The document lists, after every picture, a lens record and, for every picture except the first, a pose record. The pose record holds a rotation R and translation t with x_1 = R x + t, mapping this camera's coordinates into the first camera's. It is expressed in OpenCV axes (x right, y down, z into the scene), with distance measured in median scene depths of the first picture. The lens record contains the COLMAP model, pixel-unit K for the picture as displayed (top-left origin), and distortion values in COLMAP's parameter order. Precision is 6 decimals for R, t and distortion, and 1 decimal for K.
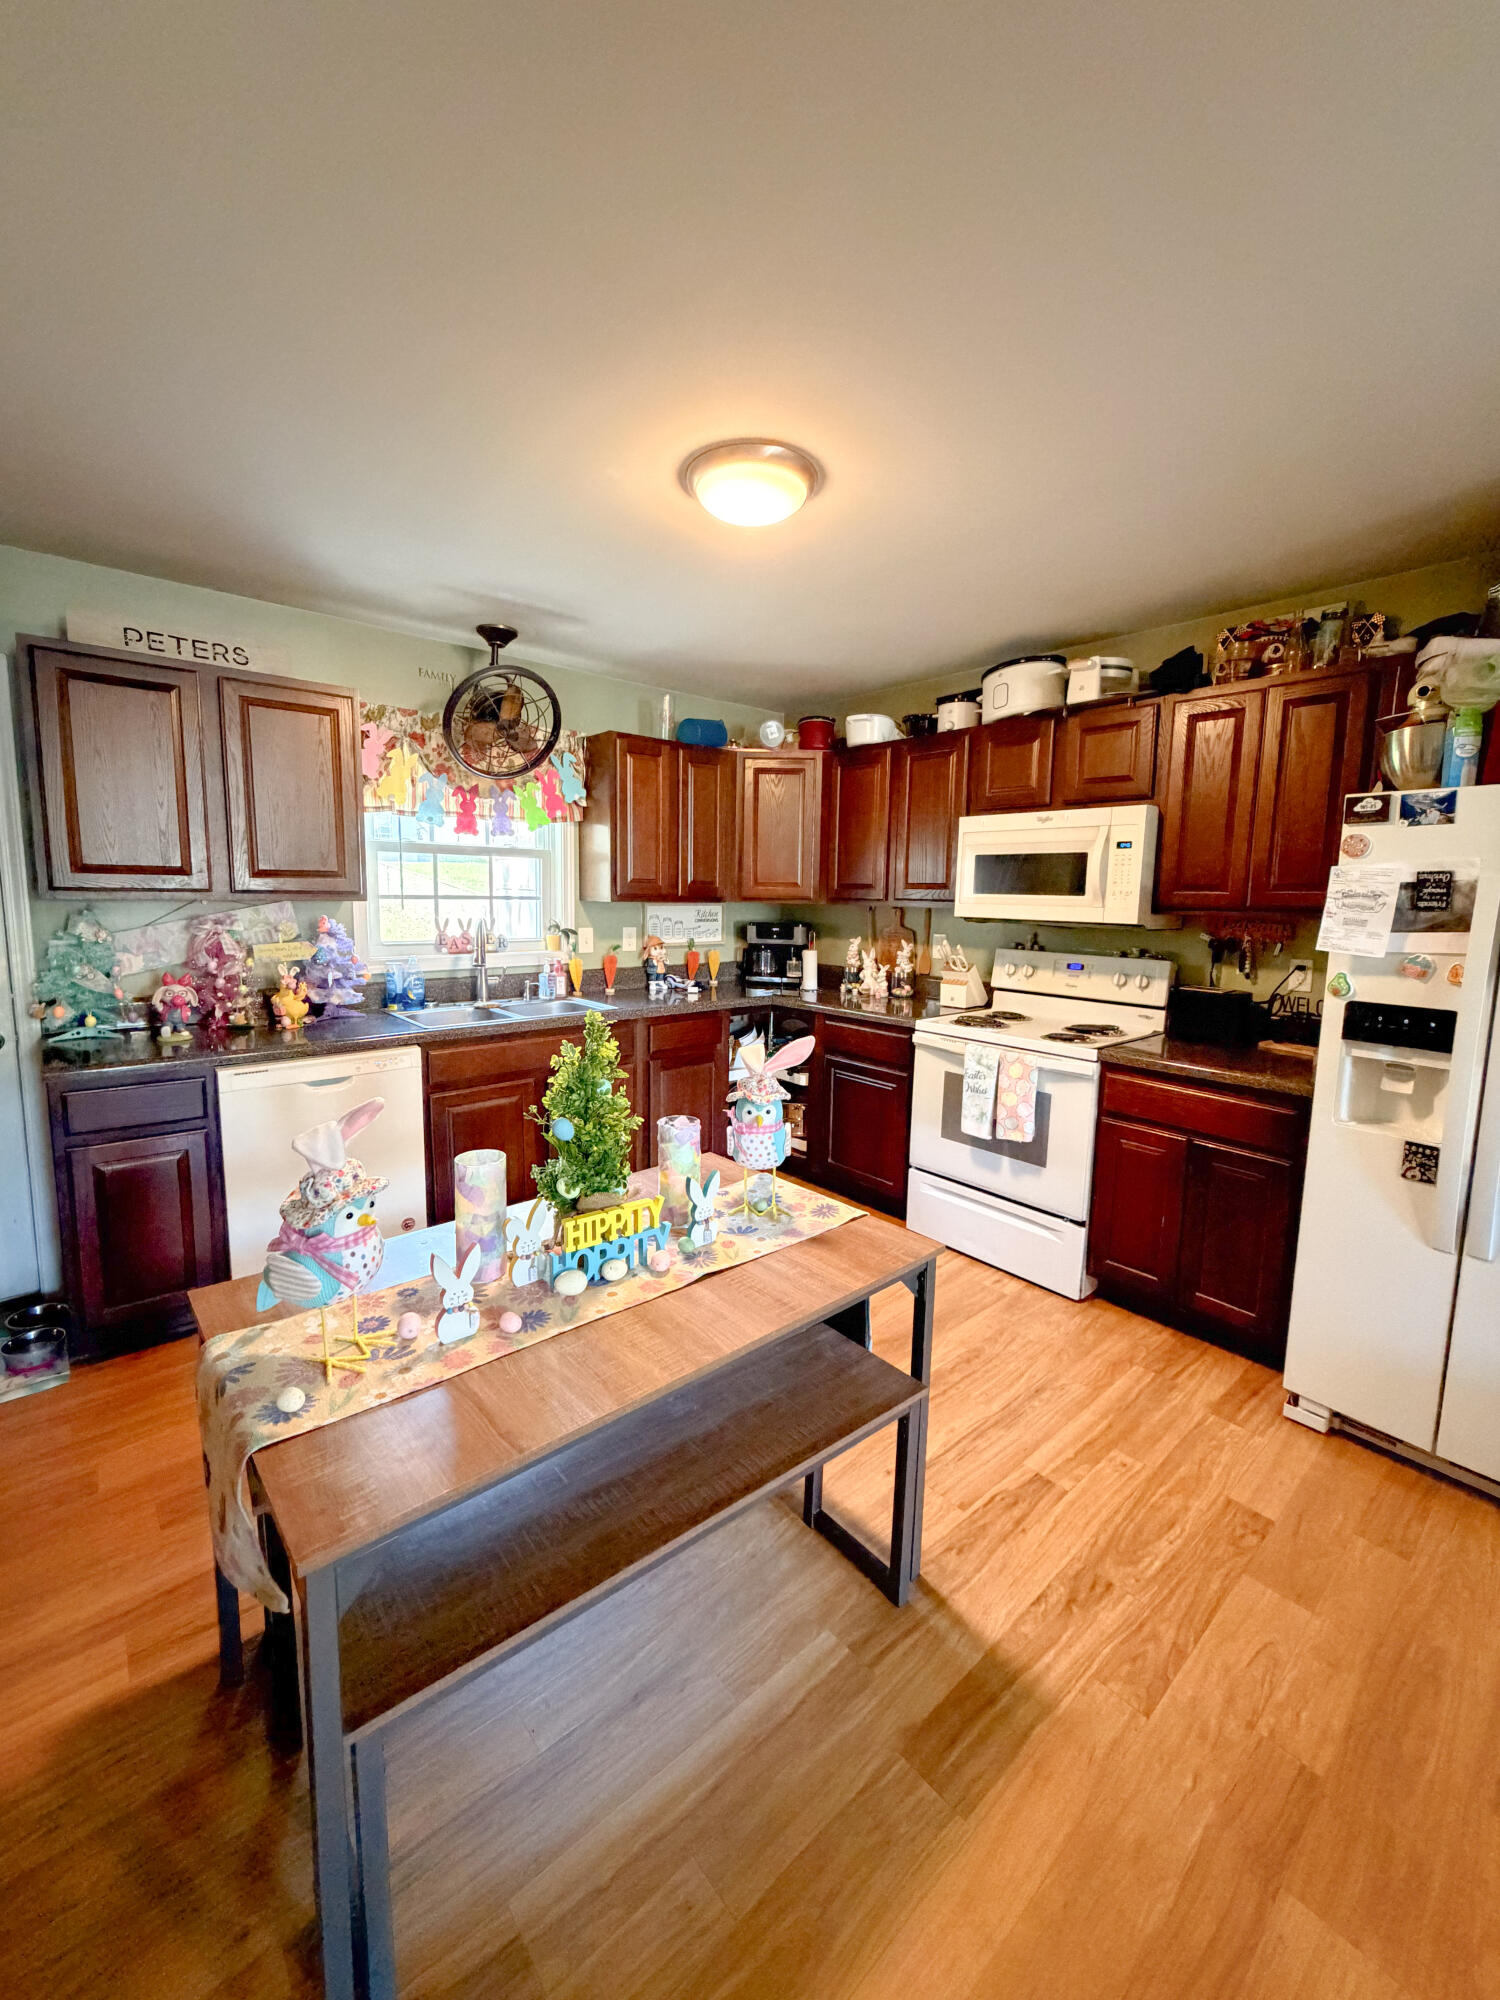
lens RADIAL K [[803.2, 0, 750.0], [0, 803.2, 1000.0], [0, 0, 1]] dist [0.001235, 0.000145]
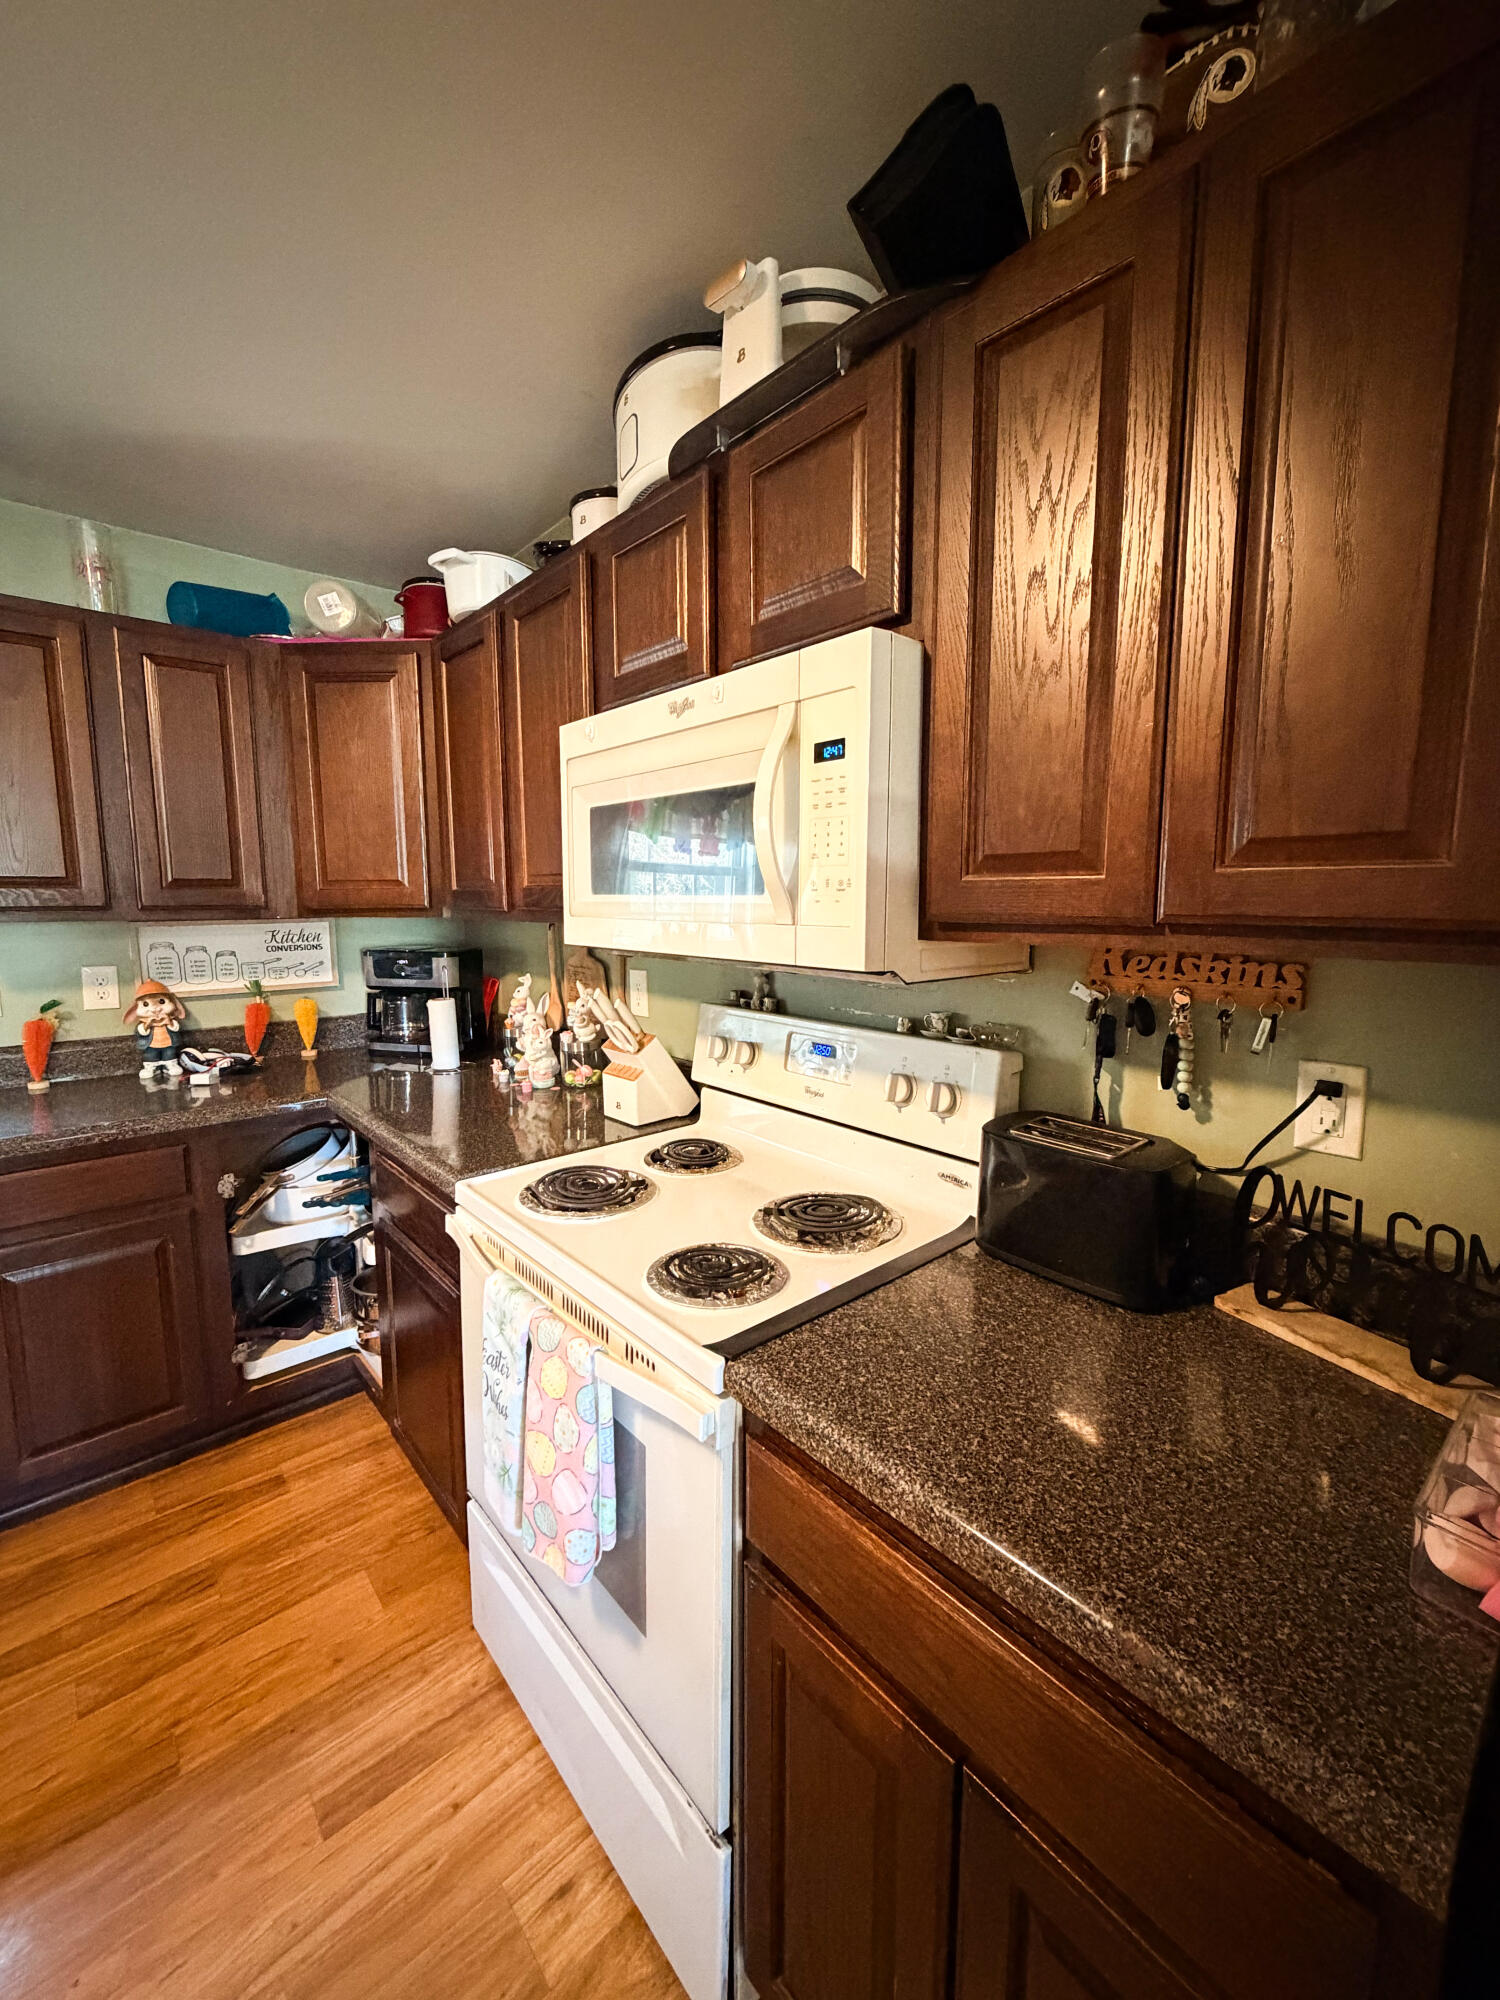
lens RADIAL K [[803.2, 0, 750.0], [0, 803.2, 1000.0], [0, 0, 1]] dist [0.001235, 0.000145]
pose [[0.999815, -0.019112, 0.002014, 0.378413], [0.019121, 0.999805, -0.004936, -0.071329], [-0.001919, 0.004974, 0.999986, 0.568182]]
